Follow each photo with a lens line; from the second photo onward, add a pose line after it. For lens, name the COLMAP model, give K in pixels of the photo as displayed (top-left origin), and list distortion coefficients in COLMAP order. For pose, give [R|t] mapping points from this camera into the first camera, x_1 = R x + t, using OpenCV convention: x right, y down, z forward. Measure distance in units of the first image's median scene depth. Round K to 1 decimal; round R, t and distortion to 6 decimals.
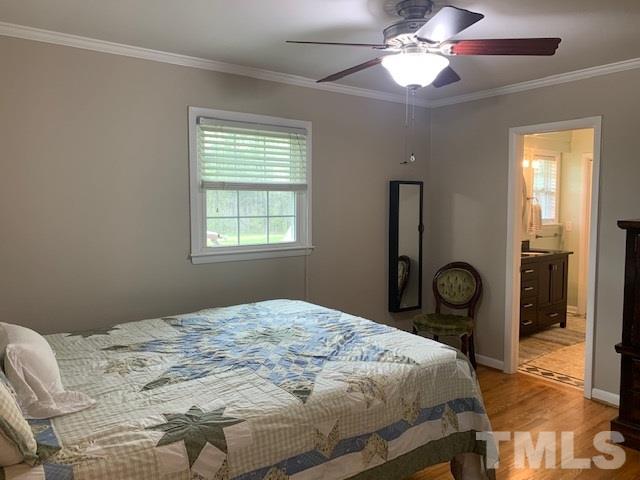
lens RADIAL K [[490.6, 0, 324.3], [0, 490.6, 238.9], [0, 0, 1]] dist [0.039126, -0.038389]
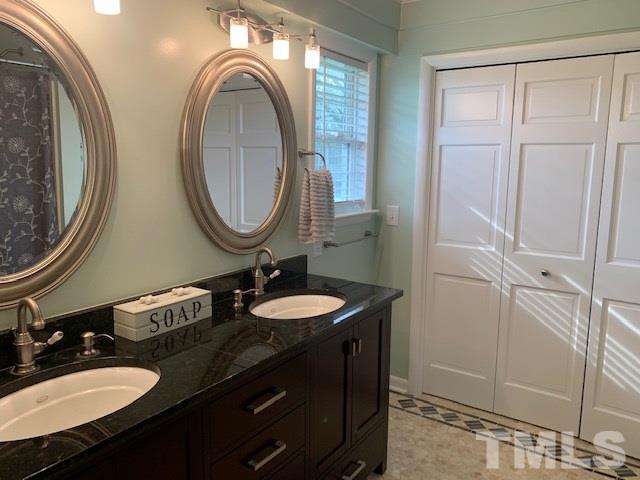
lens RADIAL K [[490.6, 0, 317.0], [0, 490.6, 237.5], [0, 0, 1]] dist [0.039126, -0.038389]
pose [[0.953337, -0.033388, 0.300056, 0.286446], [0.008861, 0.996532, 0.082735, -0.044561], [-0.301778, -0.076215, 0.950327, 0.578586]]
